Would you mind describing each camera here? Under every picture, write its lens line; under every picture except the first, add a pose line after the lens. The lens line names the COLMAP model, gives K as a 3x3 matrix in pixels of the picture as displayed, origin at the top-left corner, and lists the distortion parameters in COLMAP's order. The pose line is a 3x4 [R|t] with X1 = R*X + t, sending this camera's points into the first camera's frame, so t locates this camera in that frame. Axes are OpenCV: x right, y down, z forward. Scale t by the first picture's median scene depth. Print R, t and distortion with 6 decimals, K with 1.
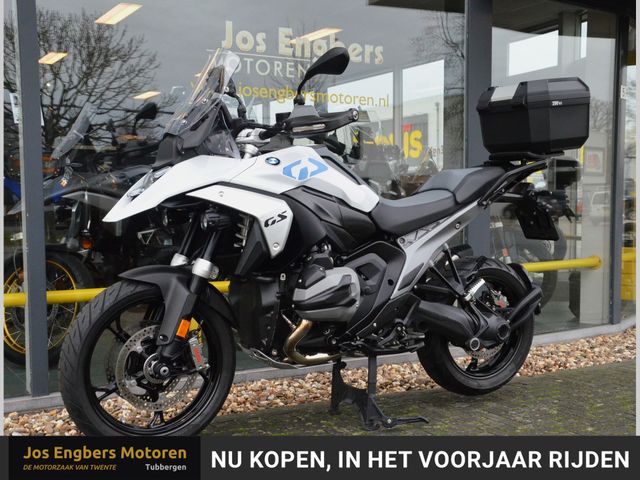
lens RADIAL K [[825.8, 0, 320.0], [0, 825.8, 240.0], [0, 0, 1]] dist [0.027102, 0.091243]
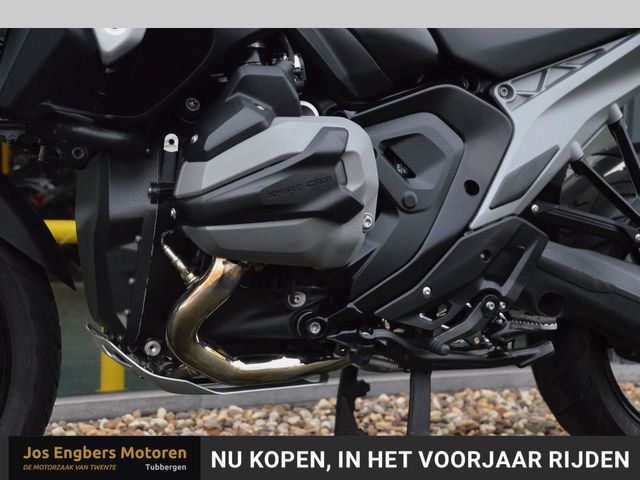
lens RADIAL K [[850.2, 0, 324.5], [0, 850.2, 247.4], [0, 0, 1]] dist [0.129557, 0.057338]
pose [[0.992993, 0.030381, -0.114198, 0.063791], [-0.030733, 0.999527, -0.001323, 0.083737], [0.114104, 0.004823, 0.993457, 0.590690]]
